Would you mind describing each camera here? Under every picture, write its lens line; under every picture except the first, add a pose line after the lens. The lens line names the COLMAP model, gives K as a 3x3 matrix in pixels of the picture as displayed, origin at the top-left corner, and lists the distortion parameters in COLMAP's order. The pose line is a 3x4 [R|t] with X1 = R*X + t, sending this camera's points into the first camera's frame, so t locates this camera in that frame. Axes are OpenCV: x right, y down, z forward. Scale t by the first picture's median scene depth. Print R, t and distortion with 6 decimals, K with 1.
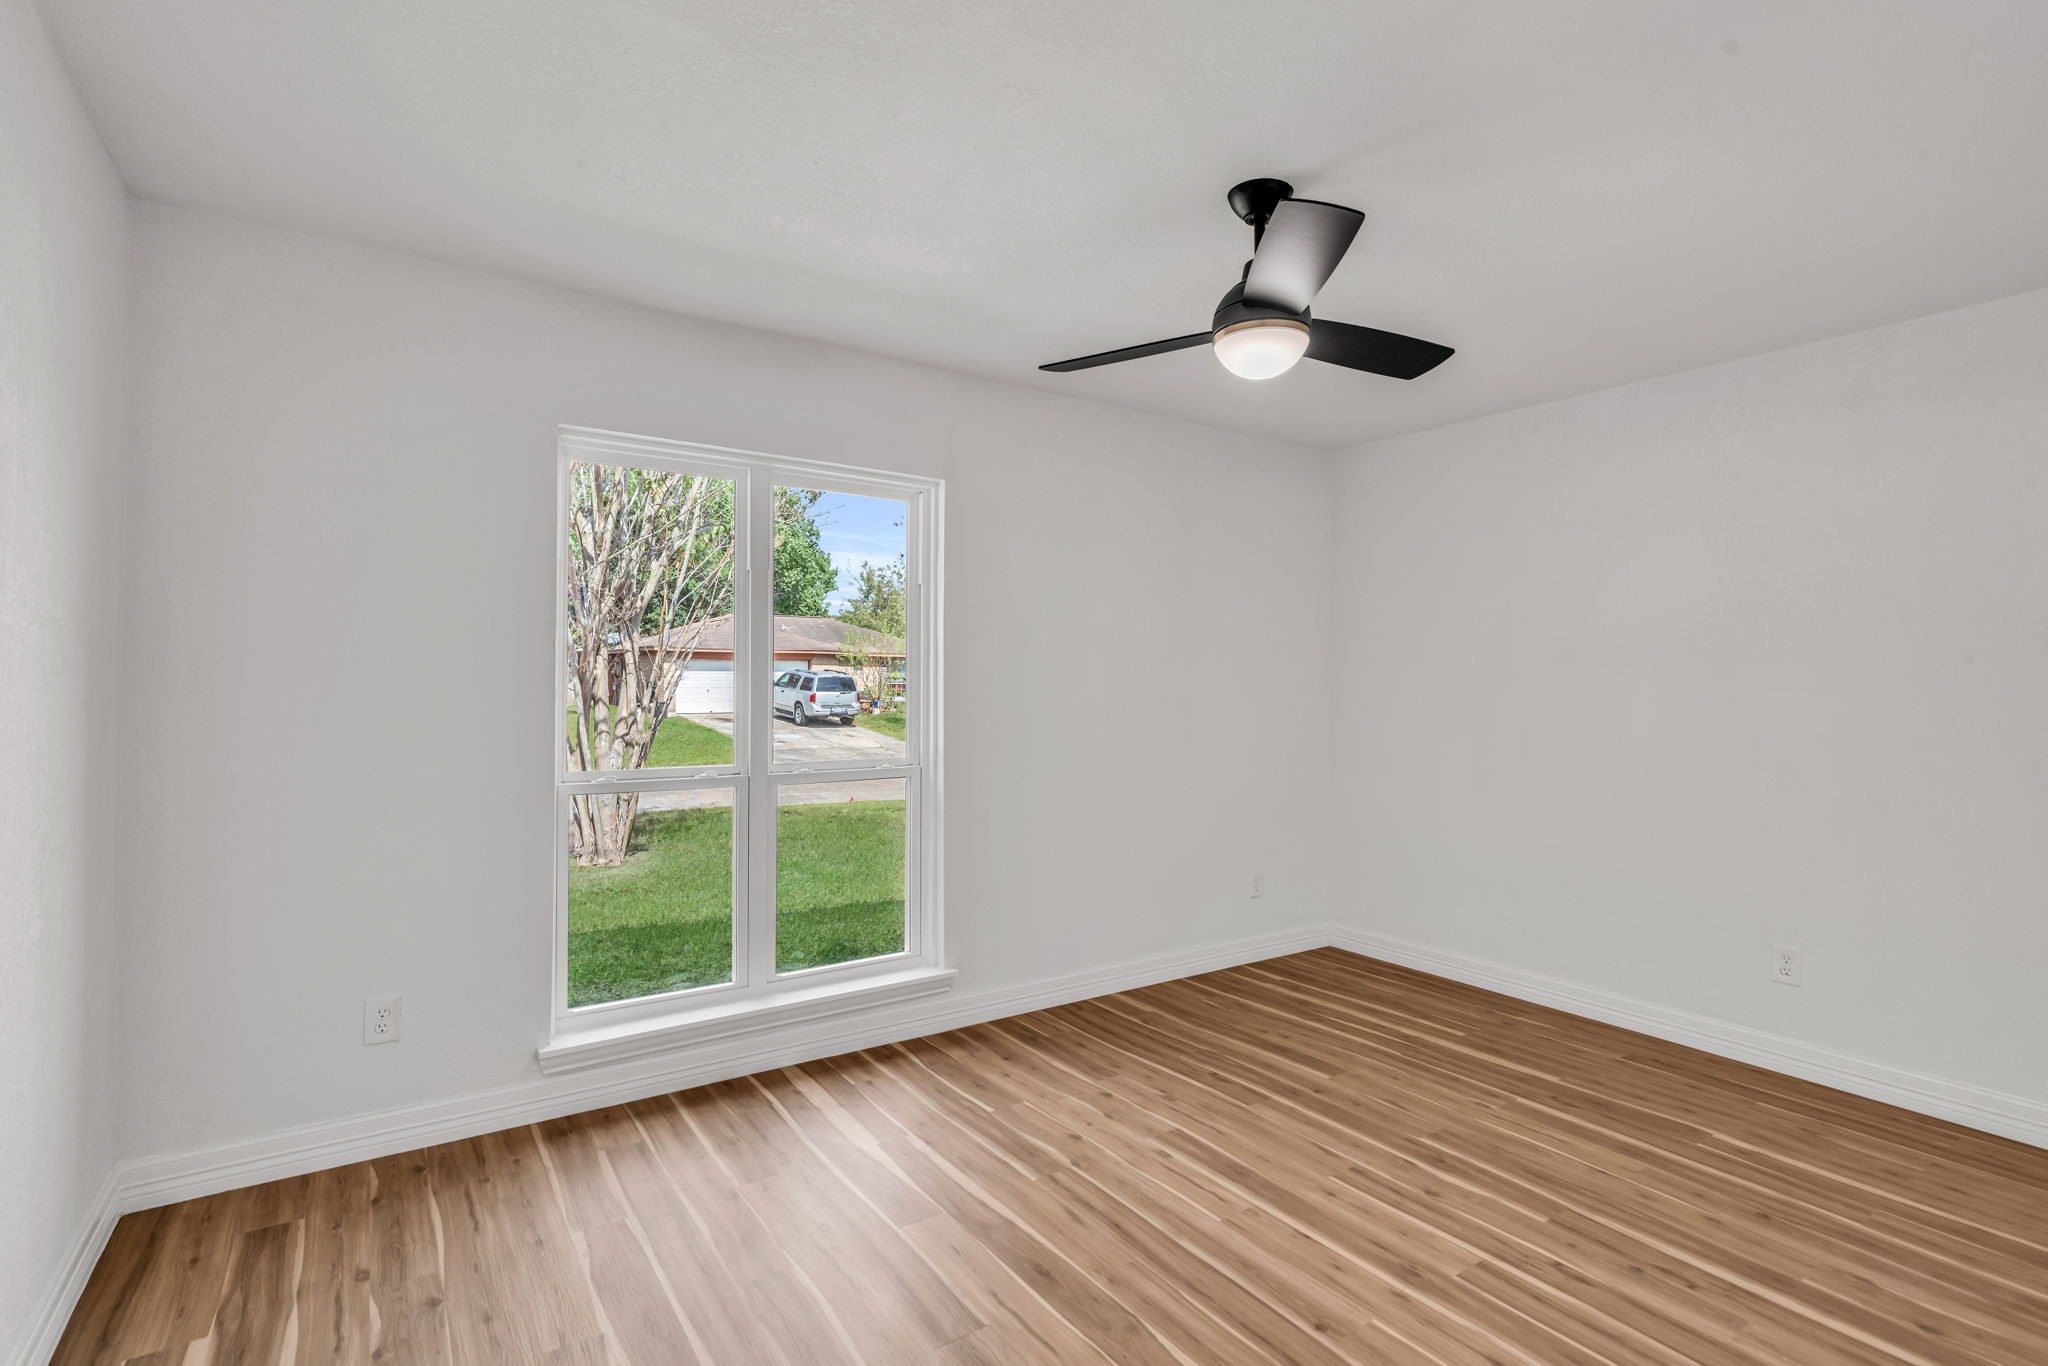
lens RADIAL K [[983.3, 0, 974.1], [0, 983.3, 695.4], [0, 0, 1]] dist [0.002848, 0.001104]
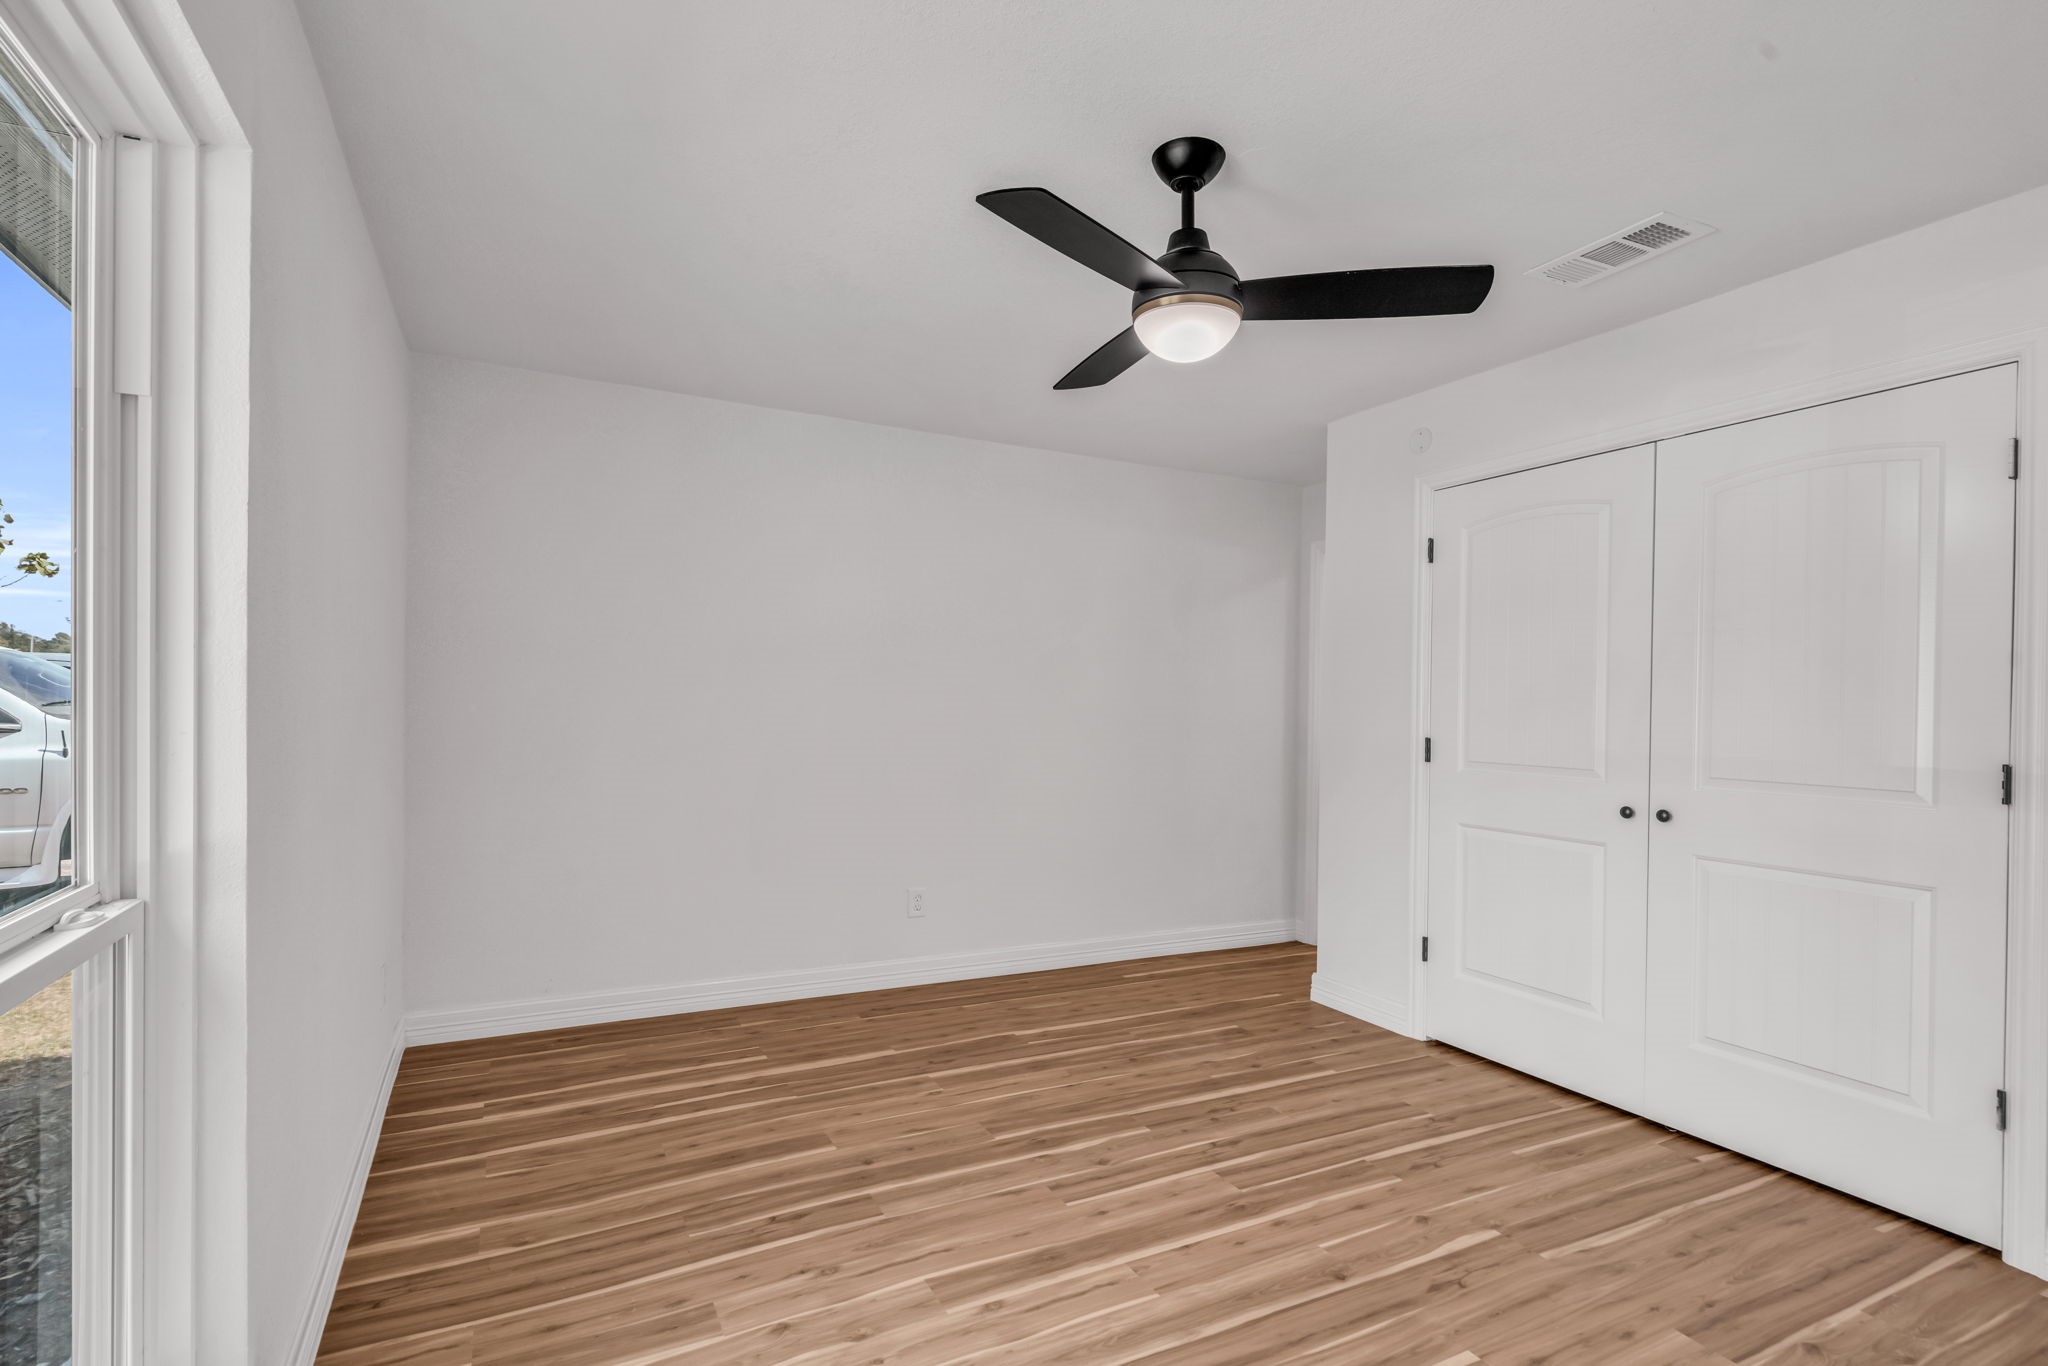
lens RADIAL K [[983.3, 0, 1021.5], [0, 983.3, 694.7], [0, 0, 1]] dist [0.002848, 0.001104]
pose [[0.085079, -0.001802, 0.996373, -0.532756], [-0.003623, 0.999991, 0.002118, -0.002234], [-0.996368, -0.003790, 0.085072, 0.881596]]
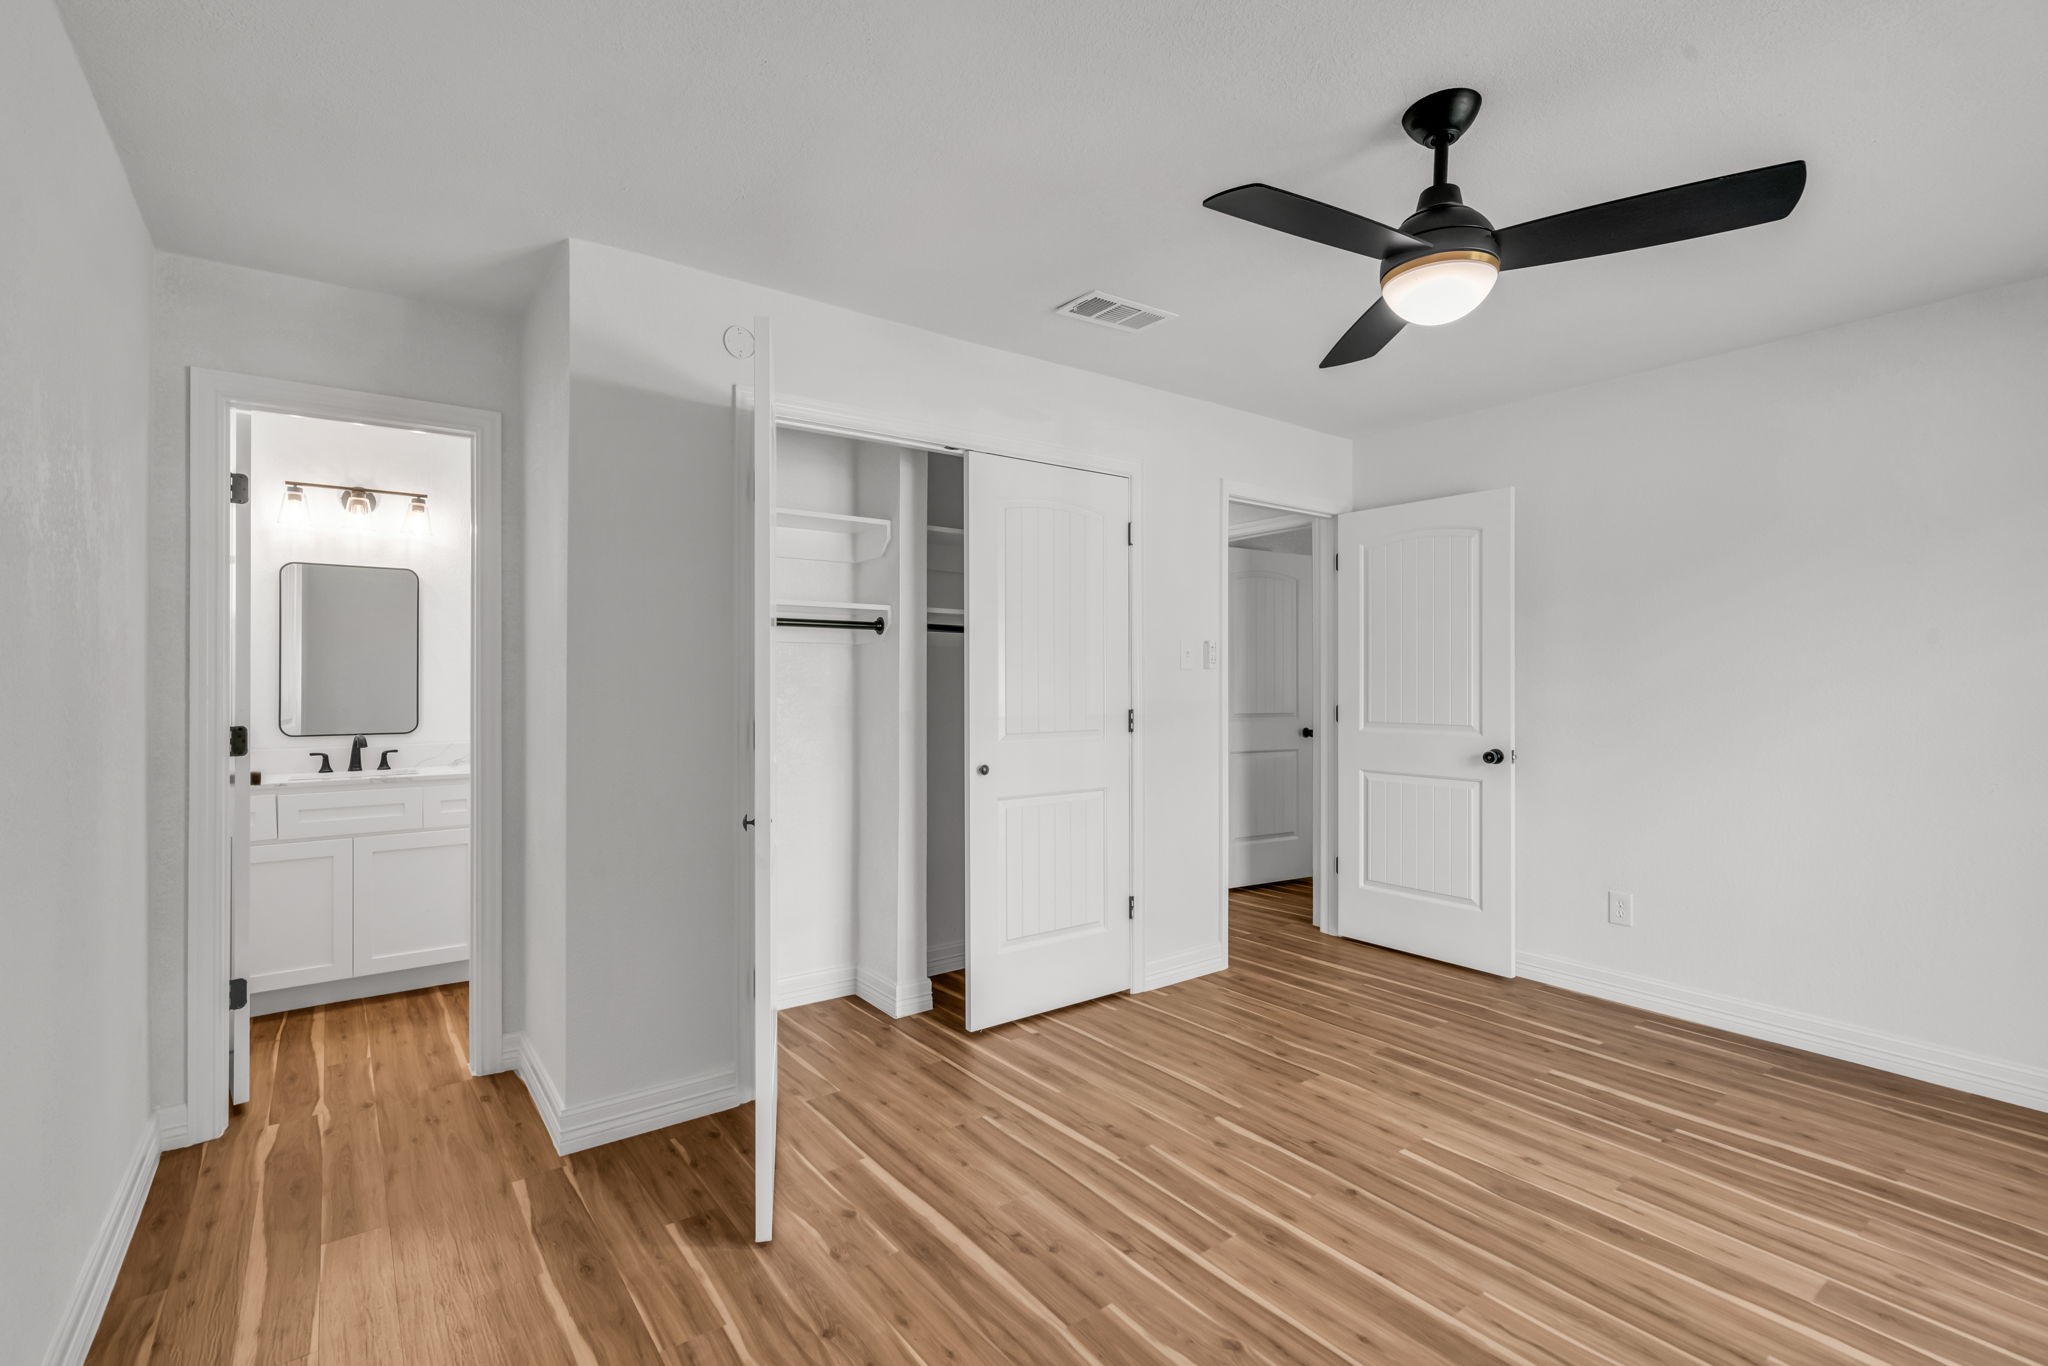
lens RADIAL K [[983.3, 0, 1026.6], [0, 983.3, 673.1], [0, 0, 1]] dist [0.002848, 0.001104]
pose [[-0.994432, -0.010689, -0.104833, 0.619285], [-0.010837, 0.999941, 0.000848, 0.002680], [0.104817, 0.001980, -0.994490, 1.514686]]
